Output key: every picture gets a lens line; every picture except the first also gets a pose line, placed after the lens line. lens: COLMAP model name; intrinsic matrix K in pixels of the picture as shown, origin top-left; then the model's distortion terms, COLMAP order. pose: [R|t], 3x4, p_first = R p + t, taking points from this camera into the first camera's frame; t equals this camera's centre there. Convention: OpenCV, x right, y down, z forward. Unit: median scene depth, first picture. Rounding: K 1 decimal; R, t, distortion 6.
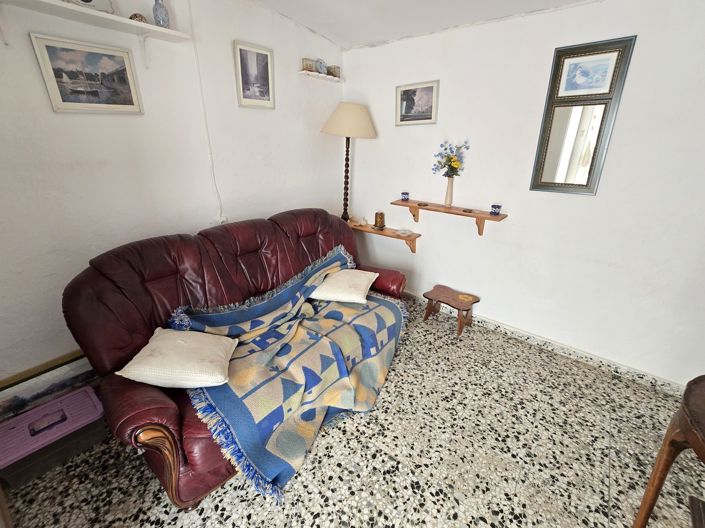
lens RADIAL K [[322.7, 0, 352.9], [0, 322.7, 261.2], [0, 0, 1]] dist [0.003827, 0.000581]
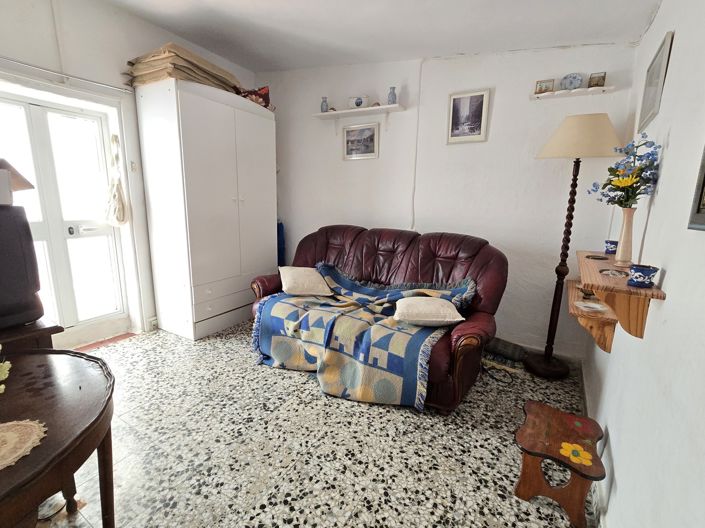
lens RADIAL K [[322.7, 0, 354.2], [0, 322.7, 264.5], [0, 0, 1]] dist [0.003827, 0.000581]
pose [[0.114937, 0.188193, -0.975383, 1.130621], [-0.387388, 0.912642, 0.130438, -0.117753], [0.914724, 0.362860, 0.177800, 0.815433]]
